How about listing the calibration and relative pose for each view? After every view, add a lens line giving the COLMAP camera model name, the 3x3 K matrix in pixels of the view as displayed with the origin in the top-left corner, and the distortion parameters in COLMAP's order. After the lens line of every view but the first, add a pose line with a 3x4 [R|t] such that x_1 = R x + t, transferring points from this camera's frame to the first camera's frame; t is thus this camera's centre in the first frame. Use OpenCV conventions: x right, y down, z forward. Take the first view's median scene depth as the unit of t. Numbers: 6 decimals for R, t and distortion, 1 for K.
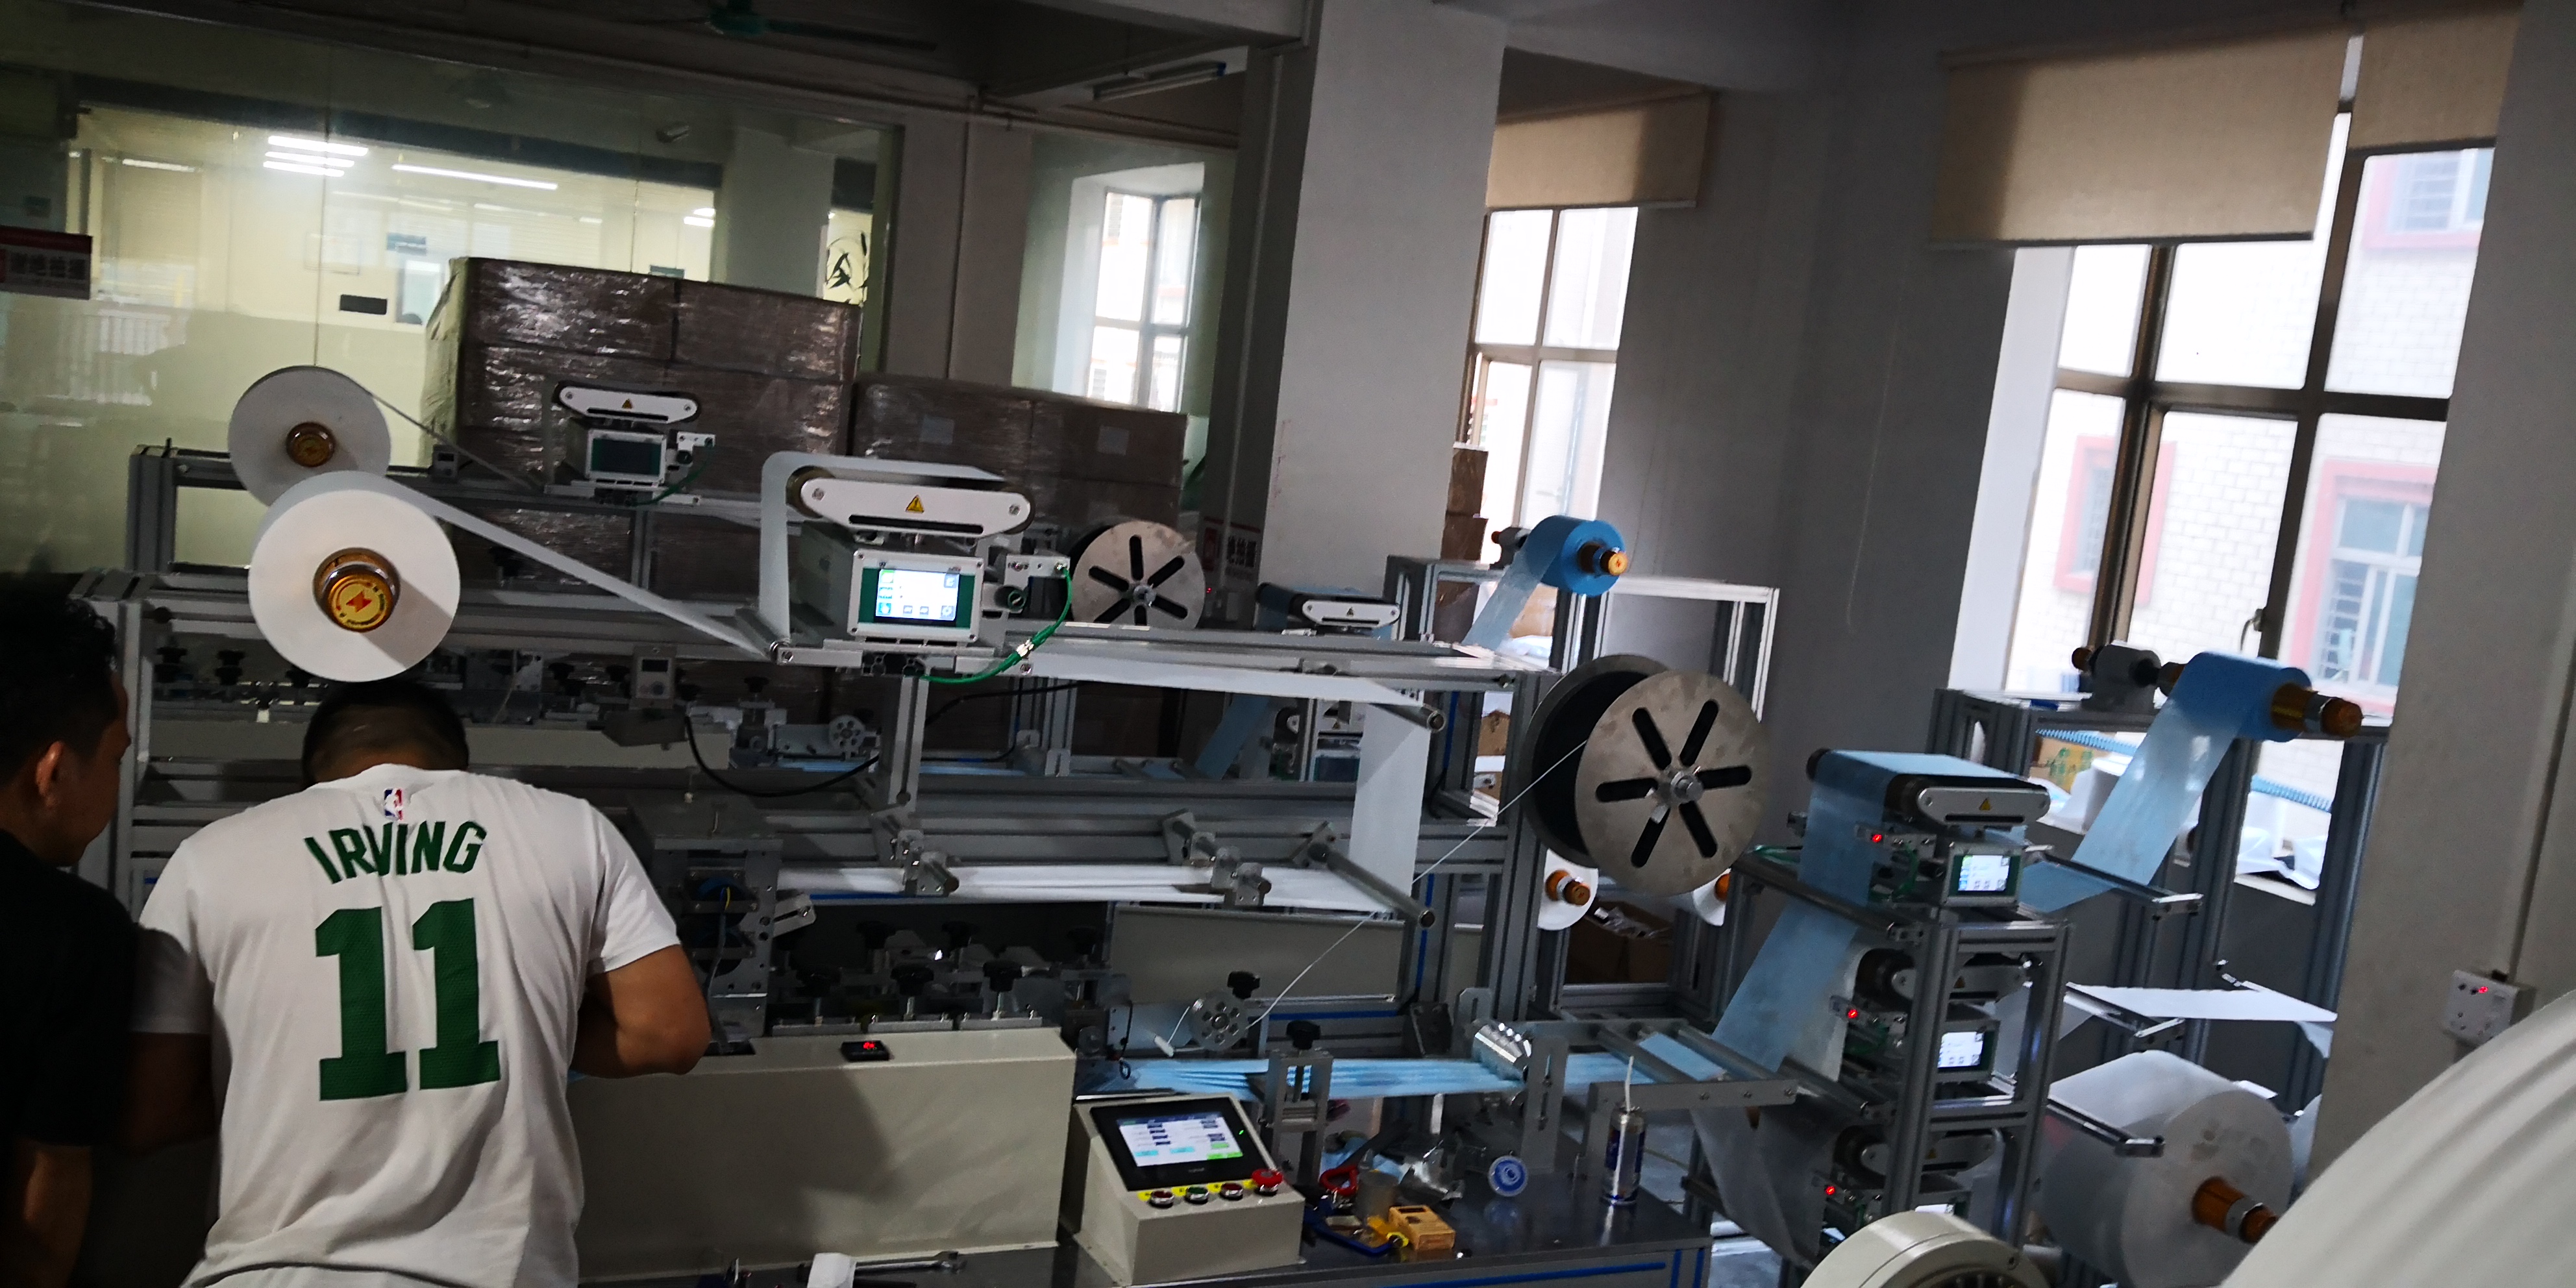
lens RADIAL K [[2058.9, 0, 1294.8], [0, 2058.9, 632.0], [0, 0, 1]] dist [0.004195, -0.008514]
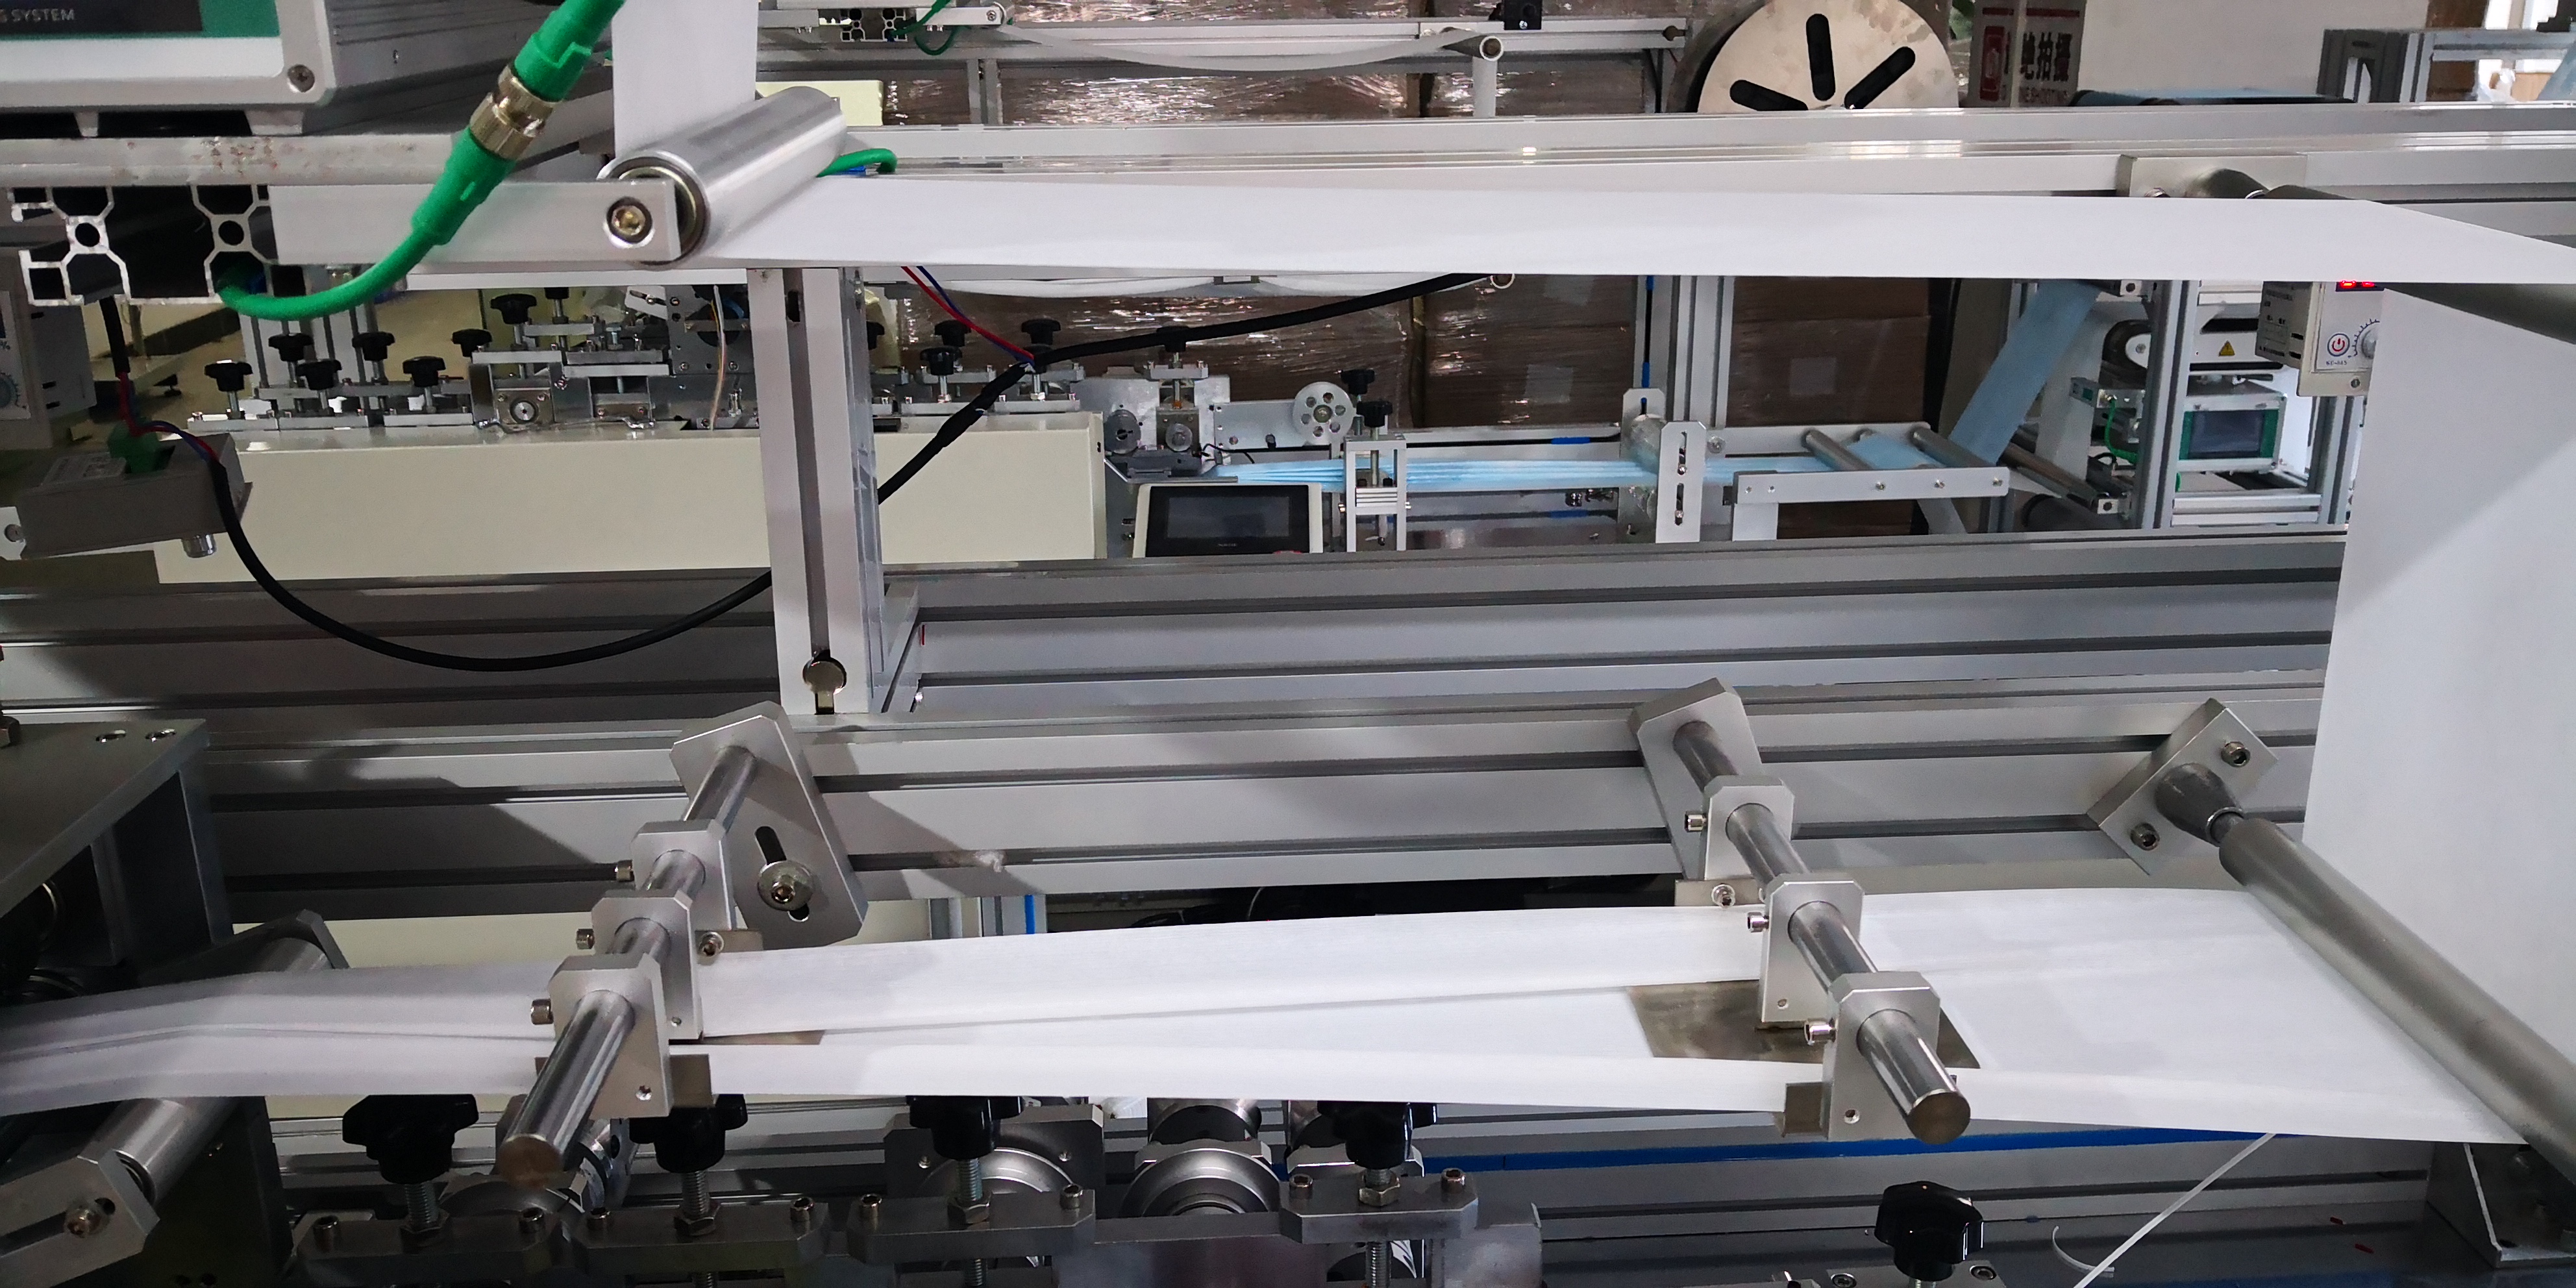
lens RADIAL K [[2092.7, 0, 1330.9], [0, 2092.7, 636.8], [0, 0, 1]] dist [0.000924, -0.007934]
pose [[0.928915, -0.007411, -0.370220, 0.008292], [0.071741, 0.984458, 0.160297, 0.026068], [0.363278, -0.175462, 0.915009, 0.685980]]
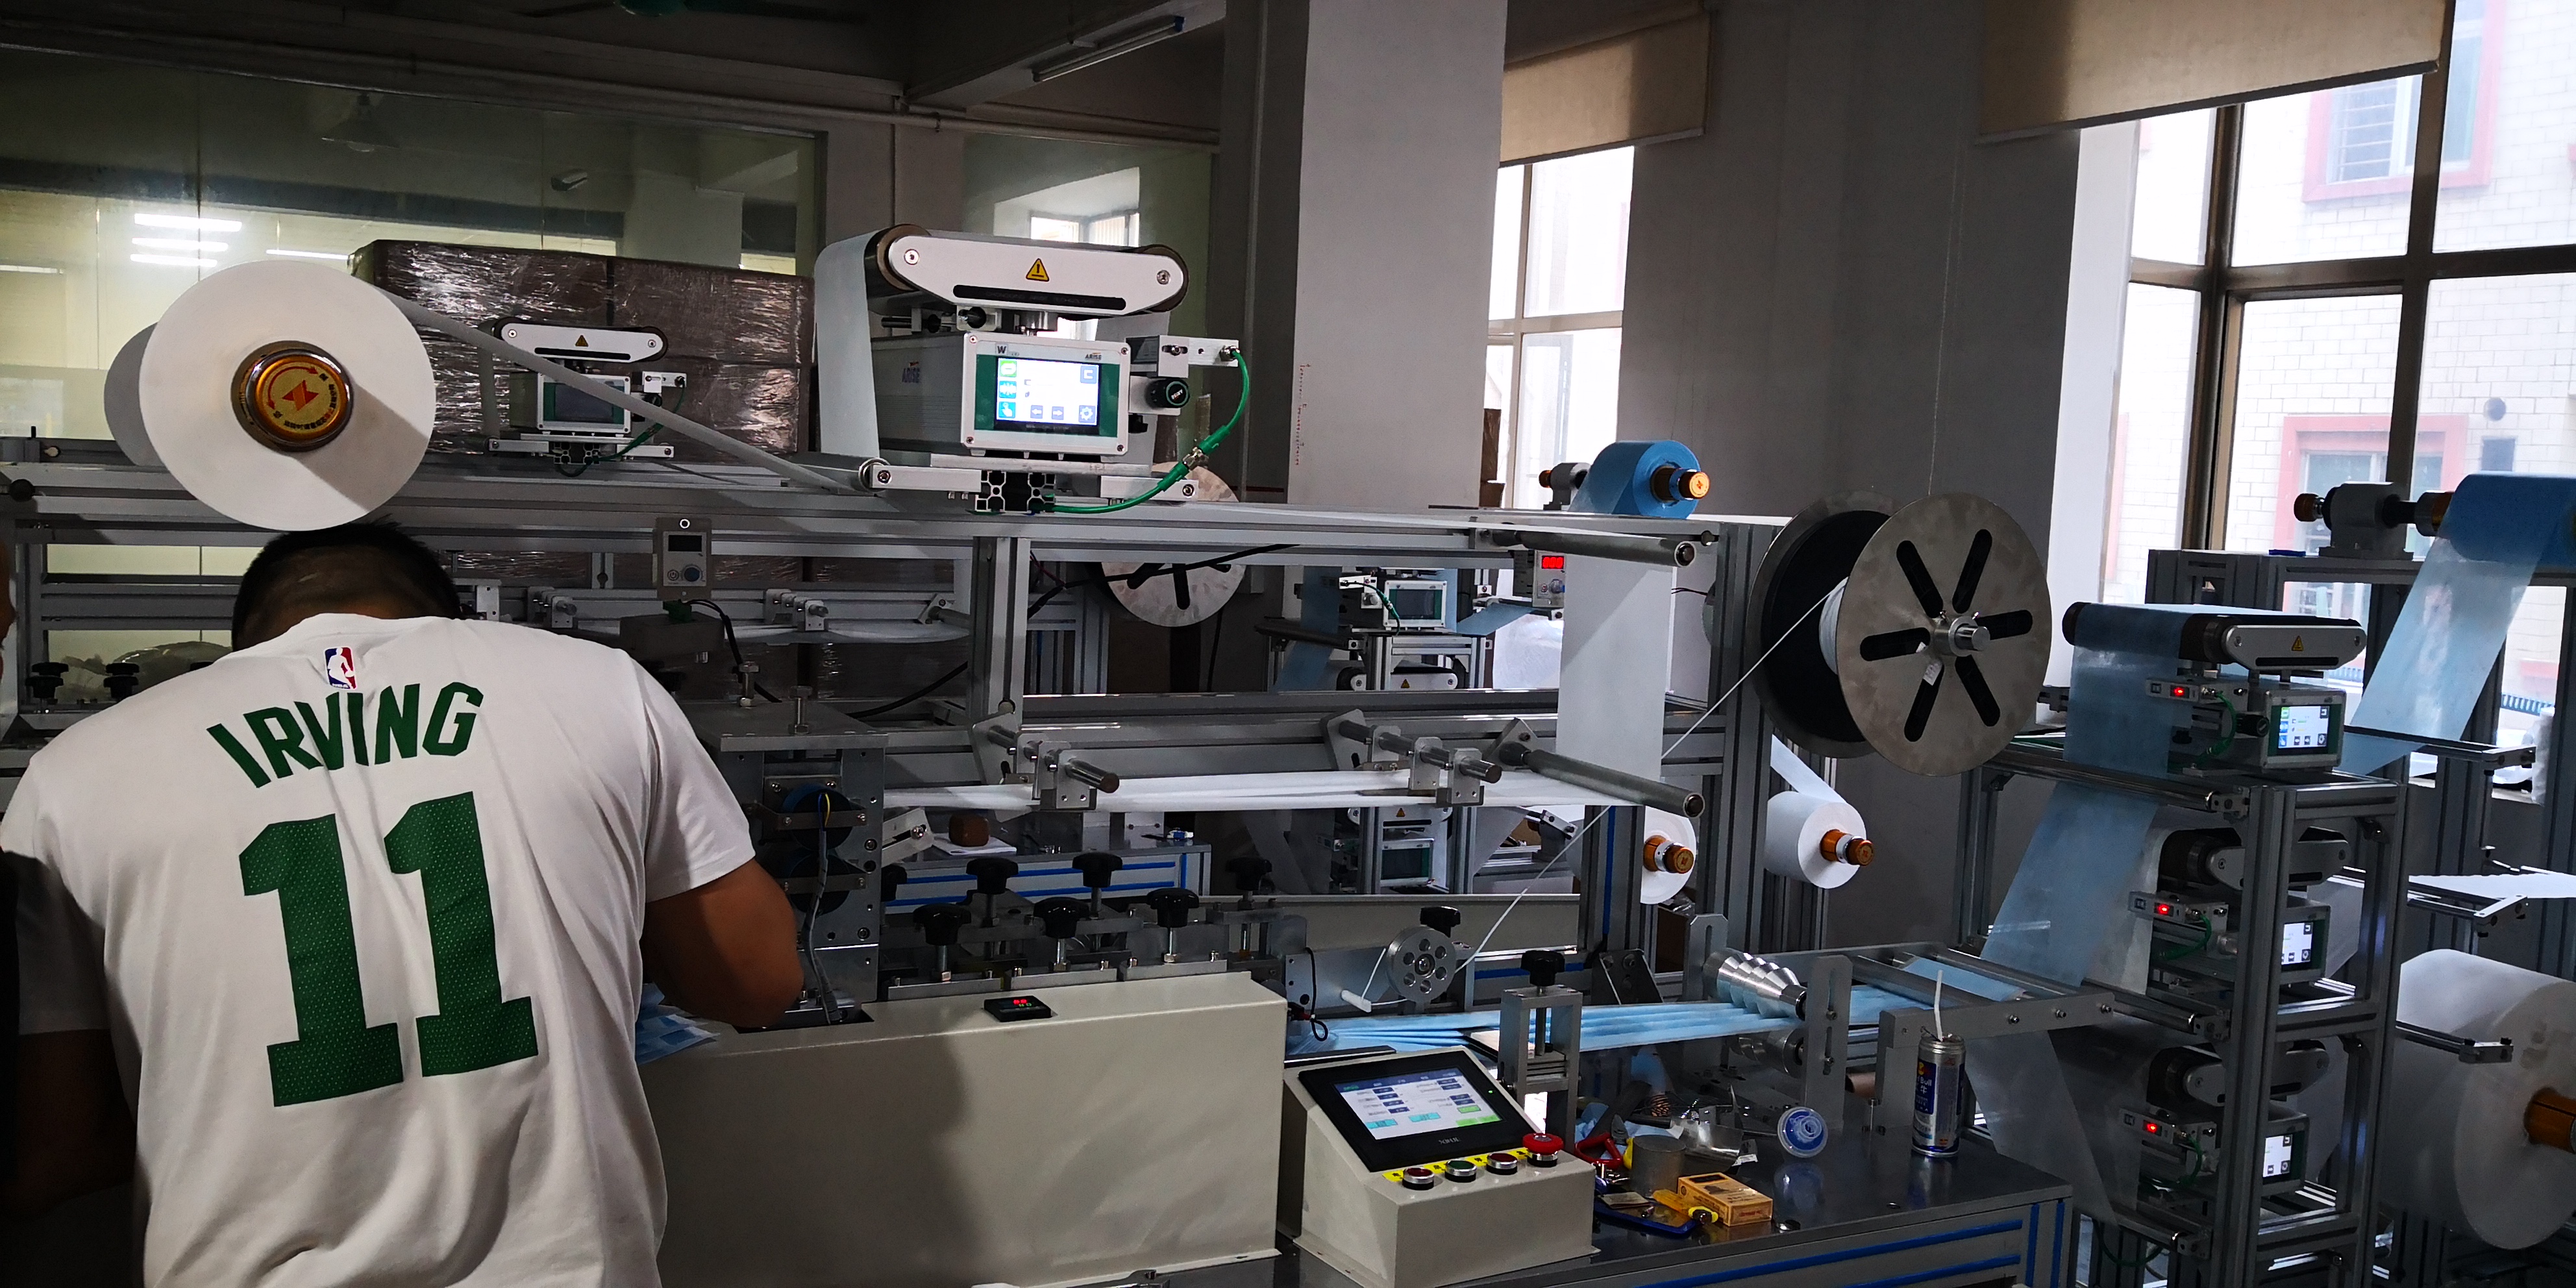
lens RADIAL K [[2059.7, 0, 1288.0], [0, 2059.7, 644.0], [0, 0, 1]] dist [-0.004484, -0.005064]
pose [[0.996632, -0.071176, 0.040736, -0.108368], [0.072314, 0.997012, -0.027170, 0.081541], [-0.038681, 0.030025, 0.998800, 0.203428]]
